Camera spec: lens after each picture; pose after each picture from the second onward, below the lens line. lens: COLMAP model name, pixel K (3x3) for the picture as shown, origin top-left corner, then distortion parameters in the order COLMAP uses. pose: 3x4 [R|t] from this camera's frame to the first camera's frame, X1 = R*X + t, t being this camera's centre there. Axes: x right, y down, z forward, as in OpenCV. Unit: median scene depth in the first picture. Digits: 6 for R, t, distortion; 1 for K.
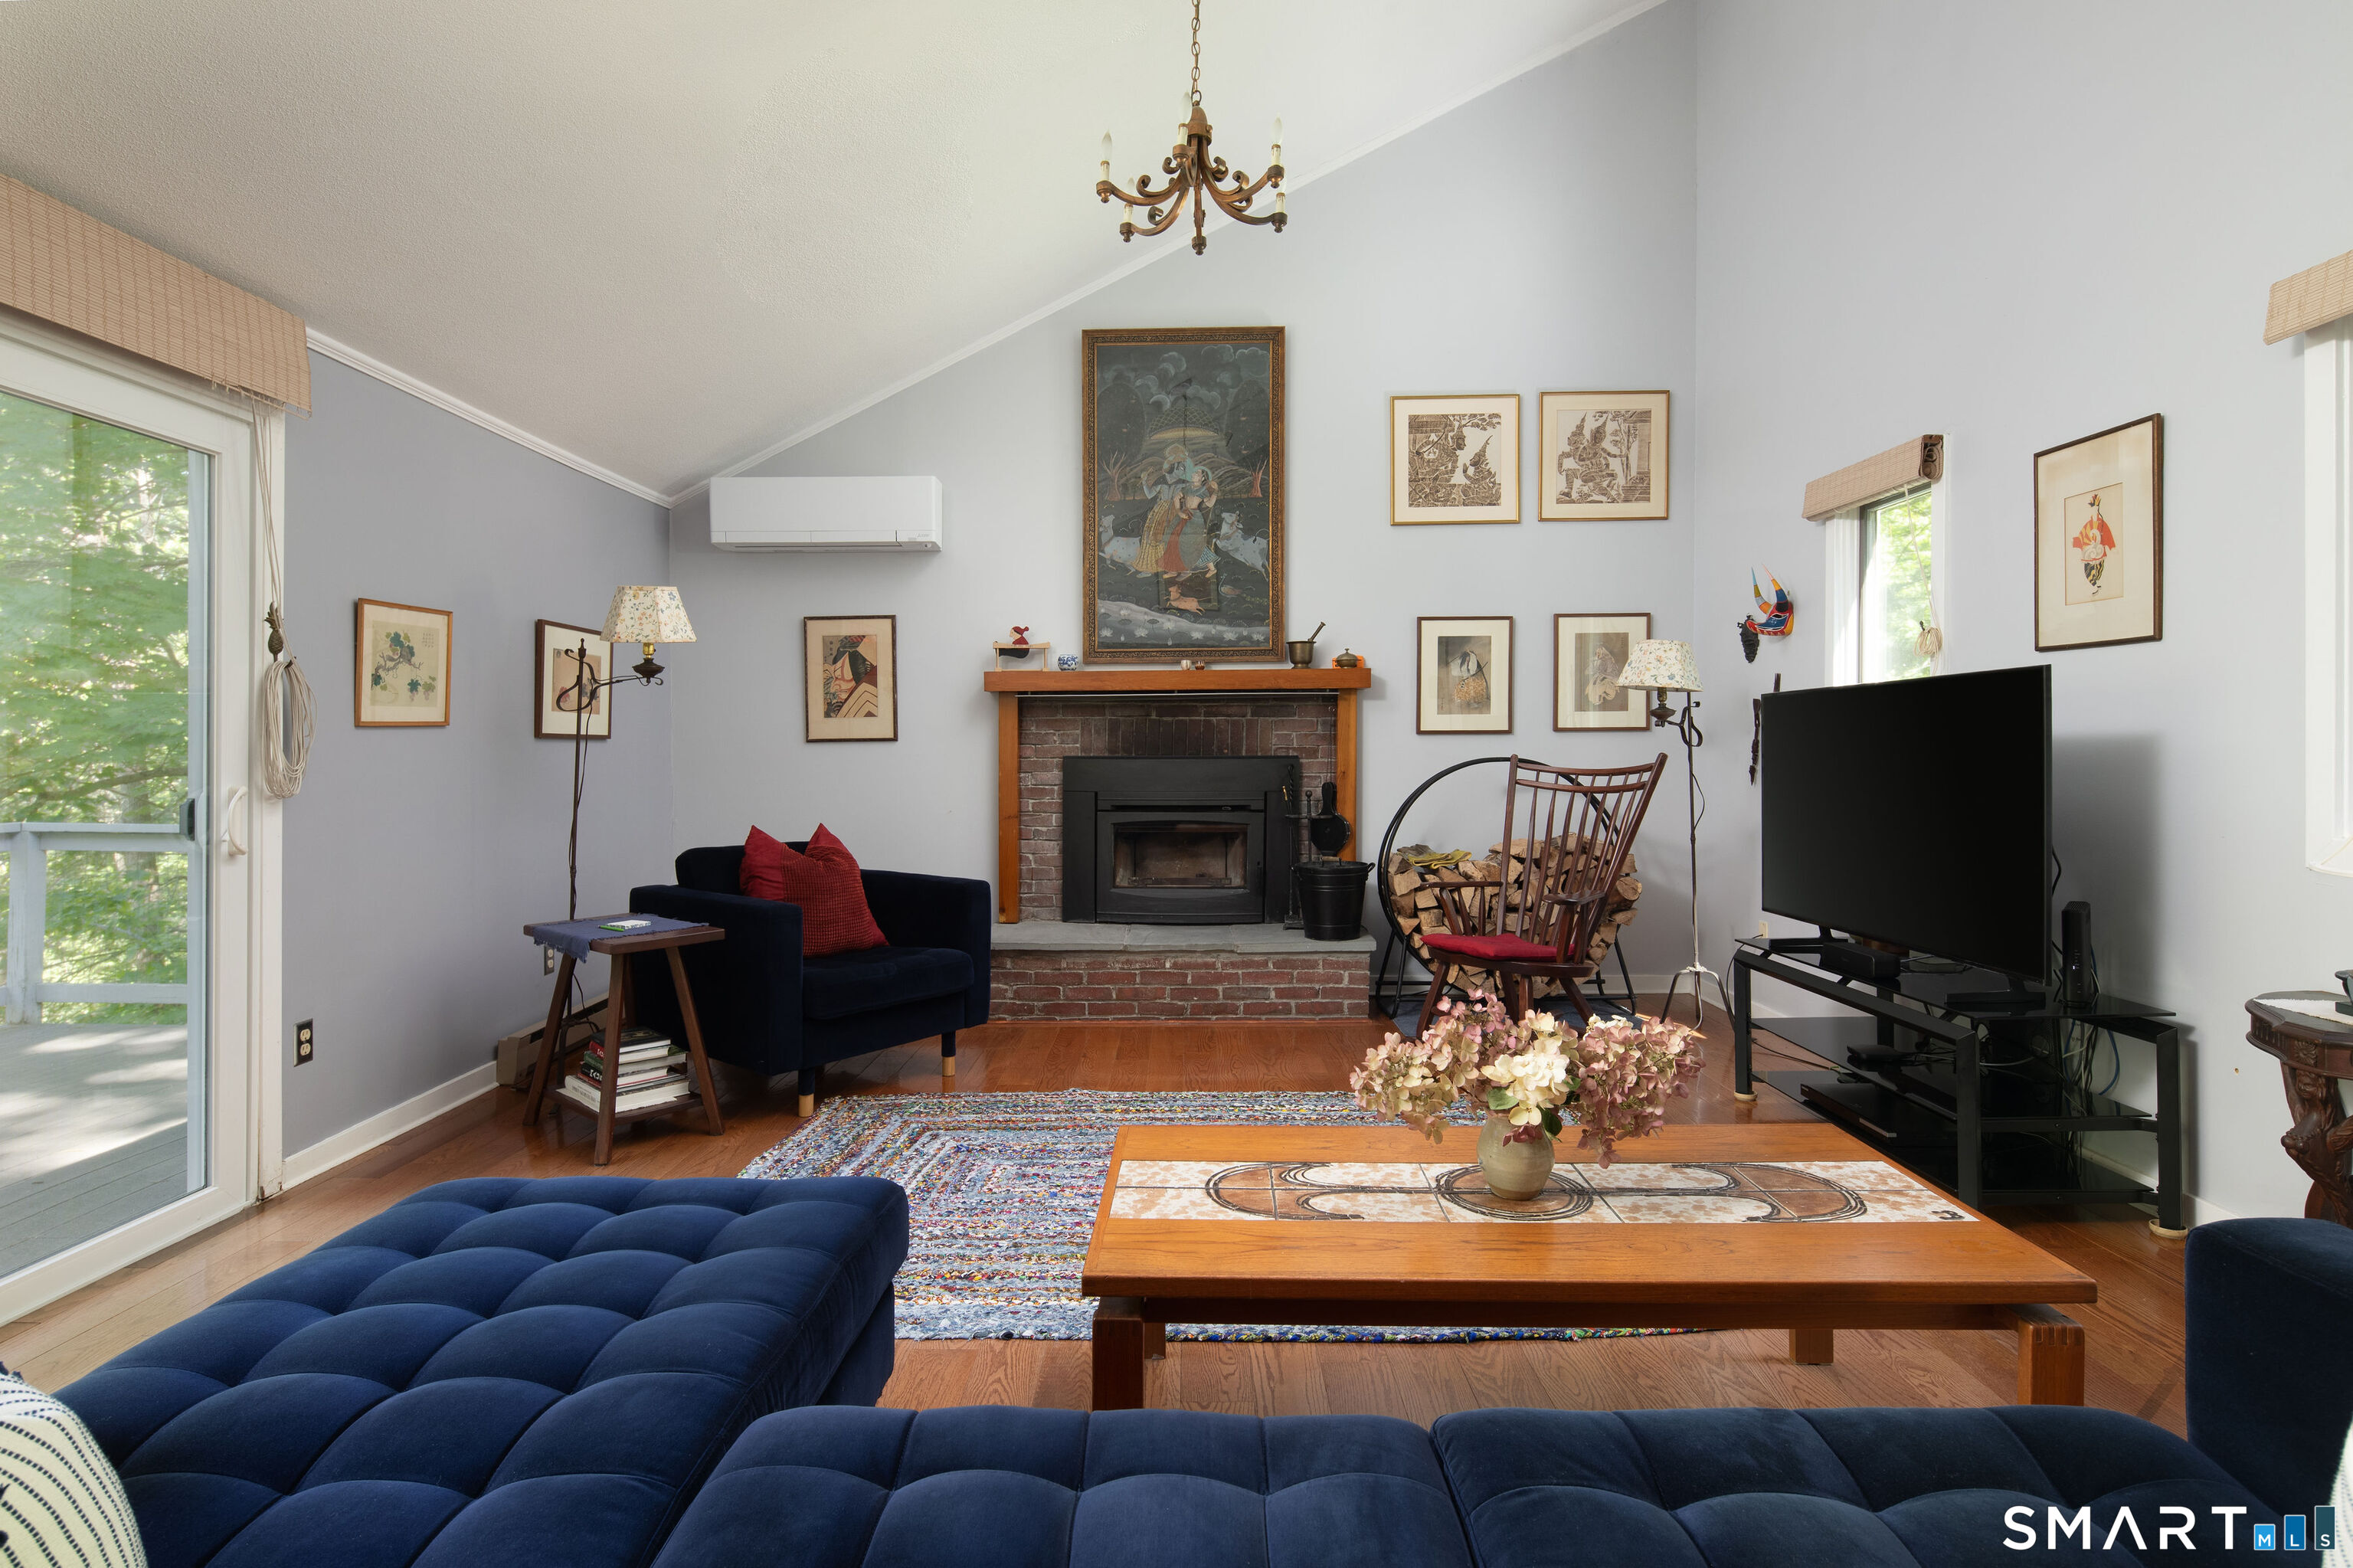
lens RADIAL K [[1161.1, 0, 1164.8], [0, 1161.1, 770.6], [0, 0, 1]] dist [-0.002541, -0.000863]
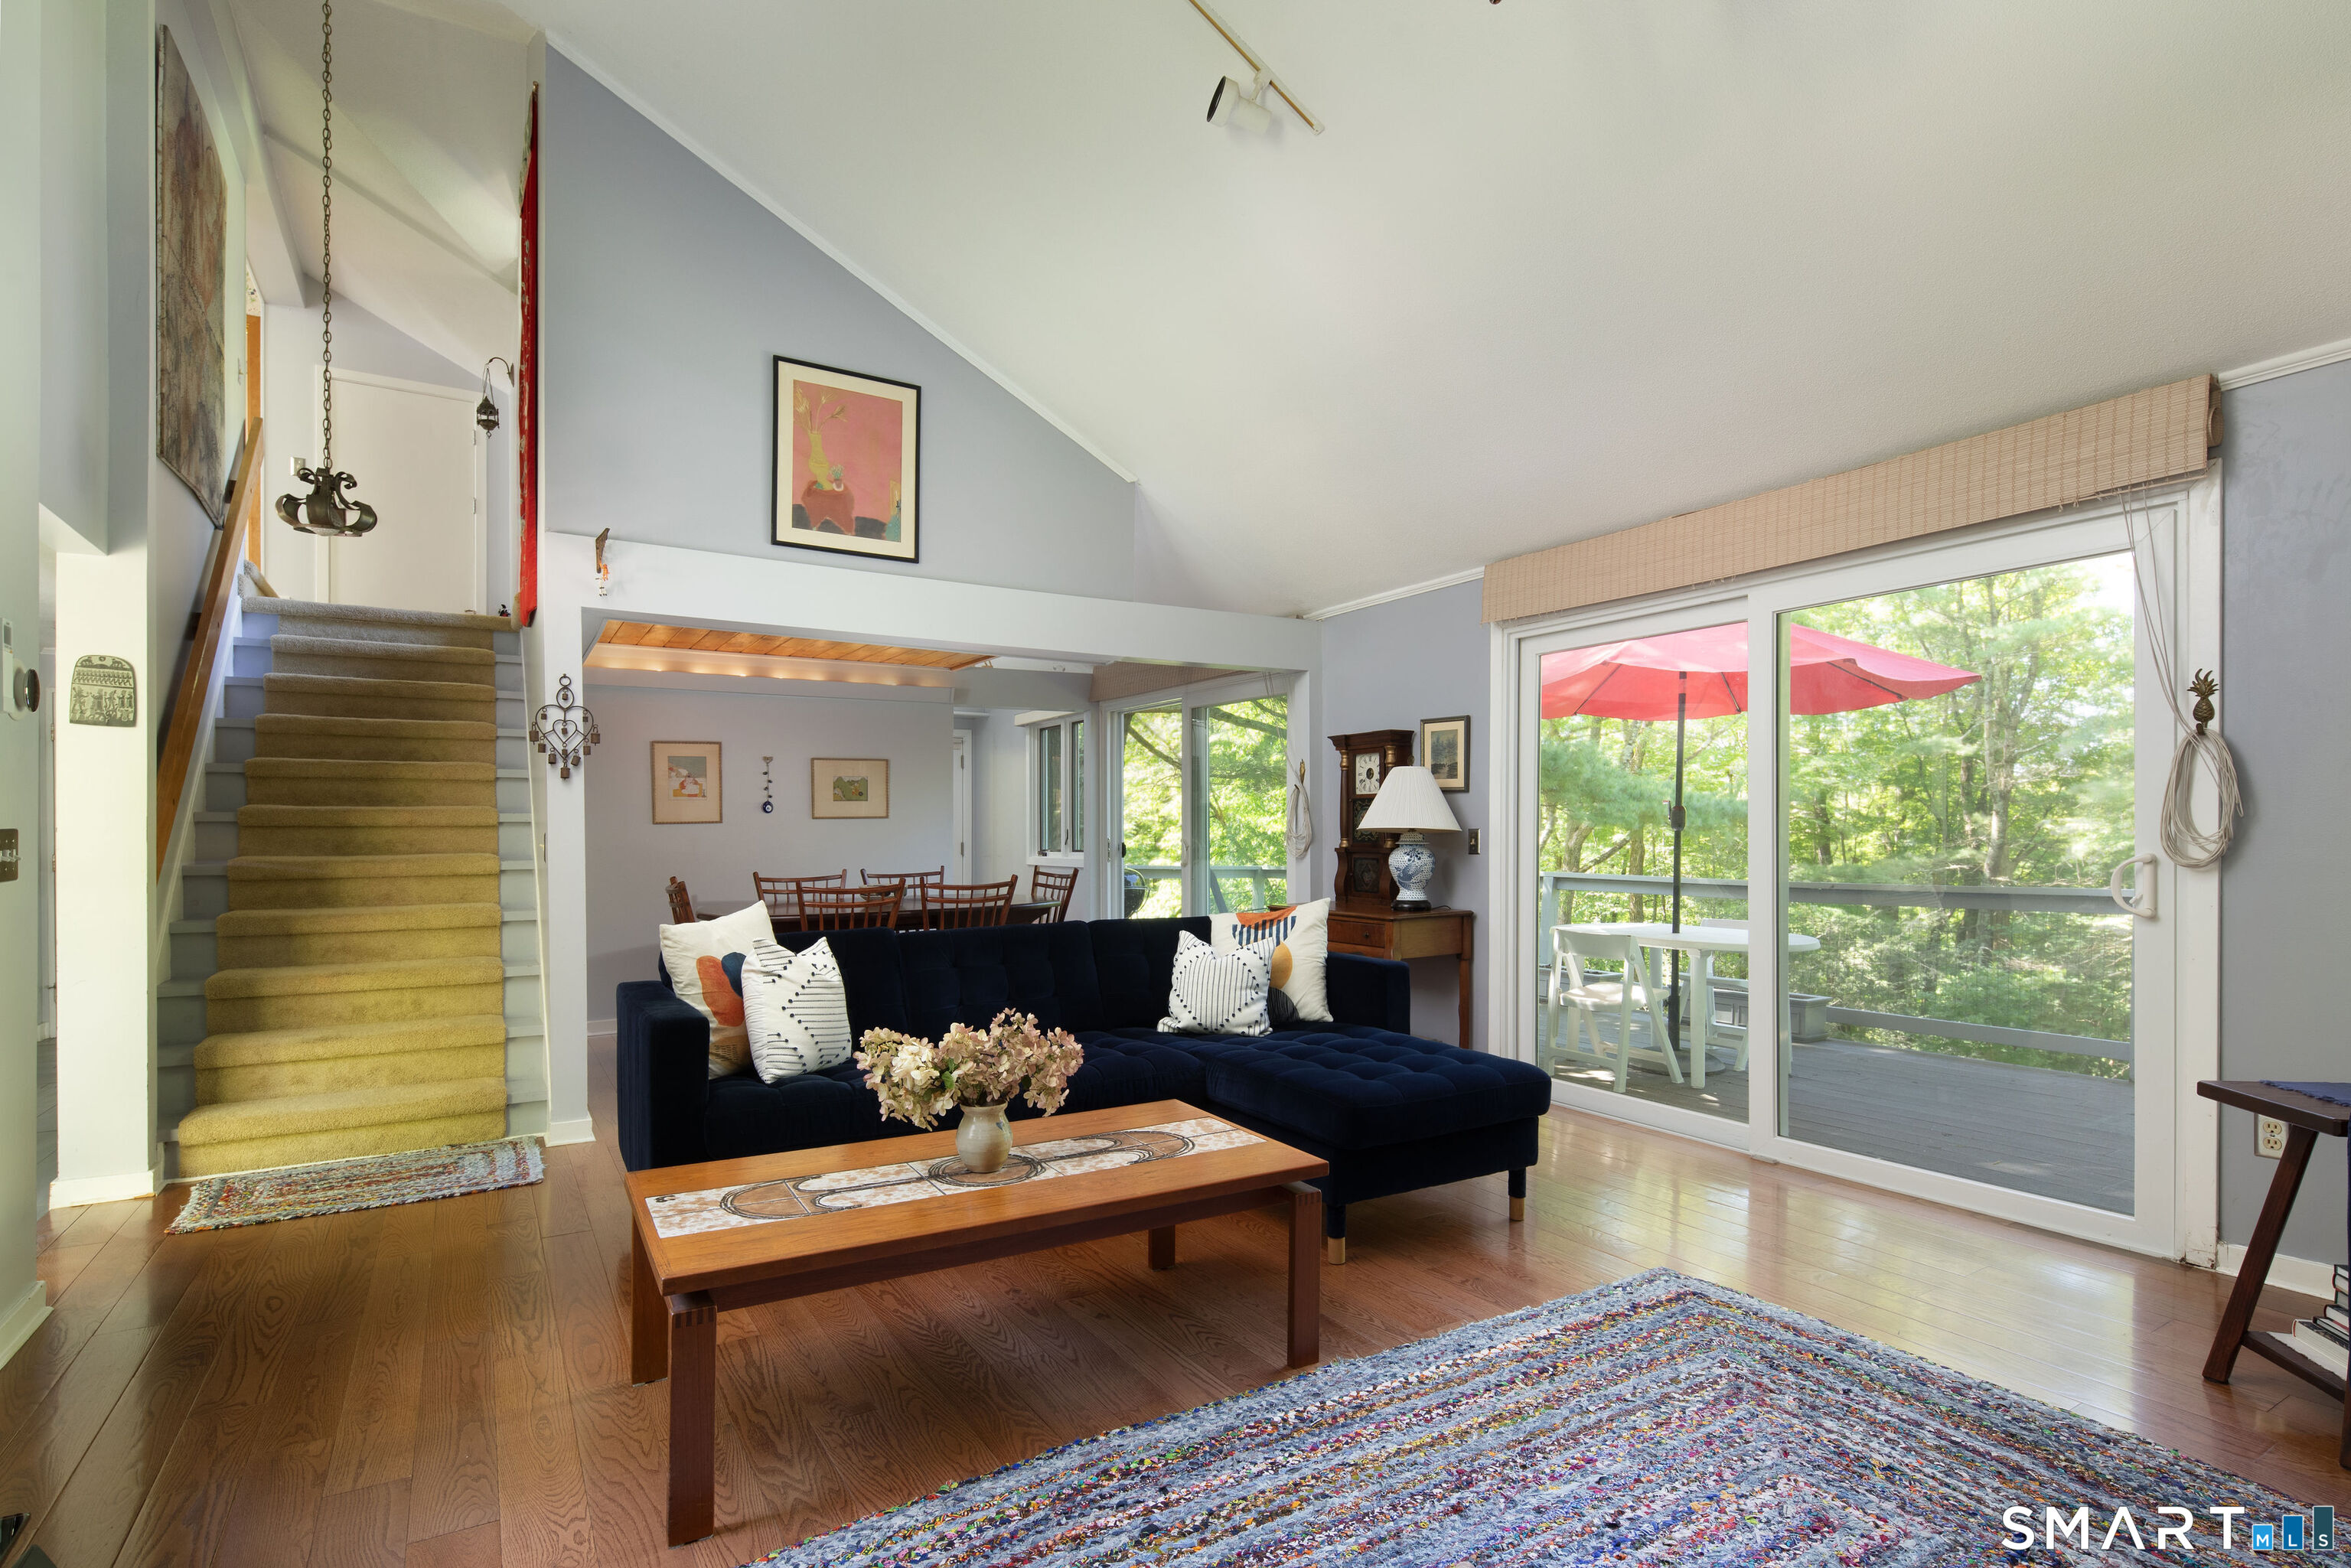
lens RADIAL K [[1160.1, 0, 1174.8], [0, 1160.1, 799.2], [0, 0, 1]] dist [-0.002541, -0.000863]
pose [[-0.840251, -0.000945, -0.542196, 0.837170], [0.003128, 0.999973, -0.006589, -0.050261], [0.542188, -0.007233, -0.840226, 2.232812]]
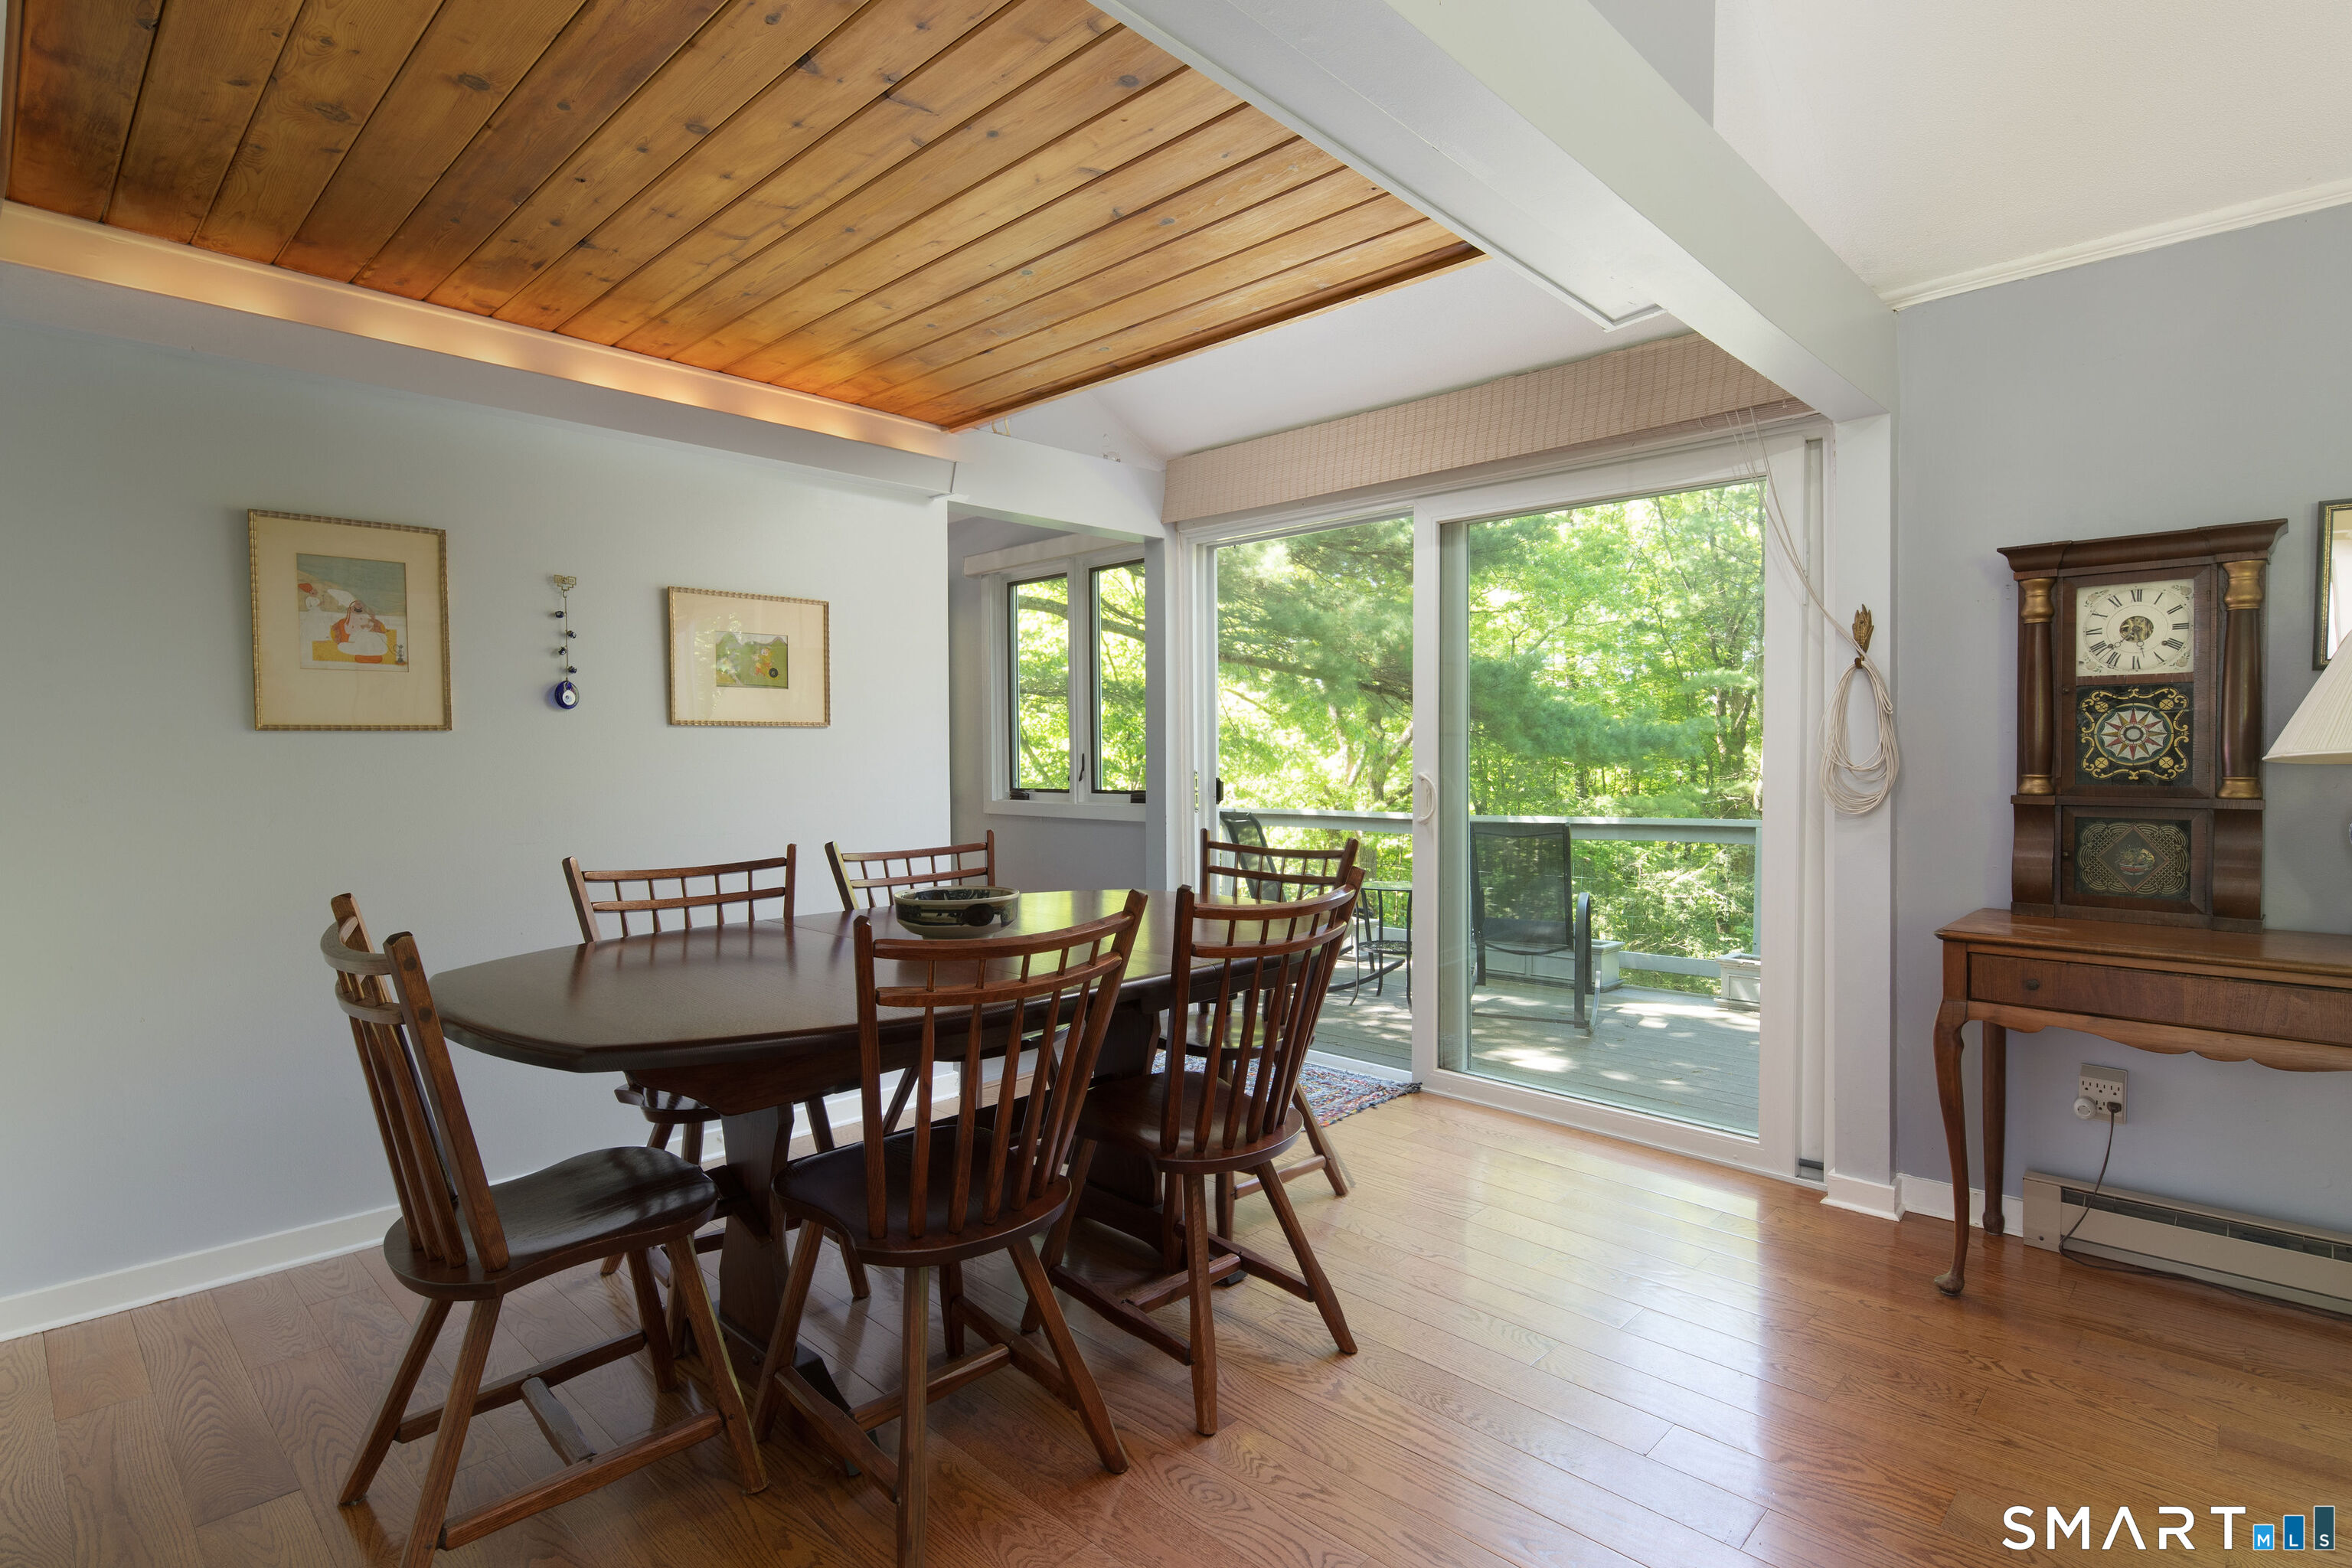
lens RADIAL K [[1160.6, 0, 1161.2], [0, 1160.6, 781.6], [0, 0, 1]] dist [-0.002541, -0.000863]
pose [[-0.676311, 0.023898, -0.736229, 0.785967], [-0.006689, 0.999233, 0.038580, -0.042214], [0.736586, 0.031017, -0.675632, 1.867640]]
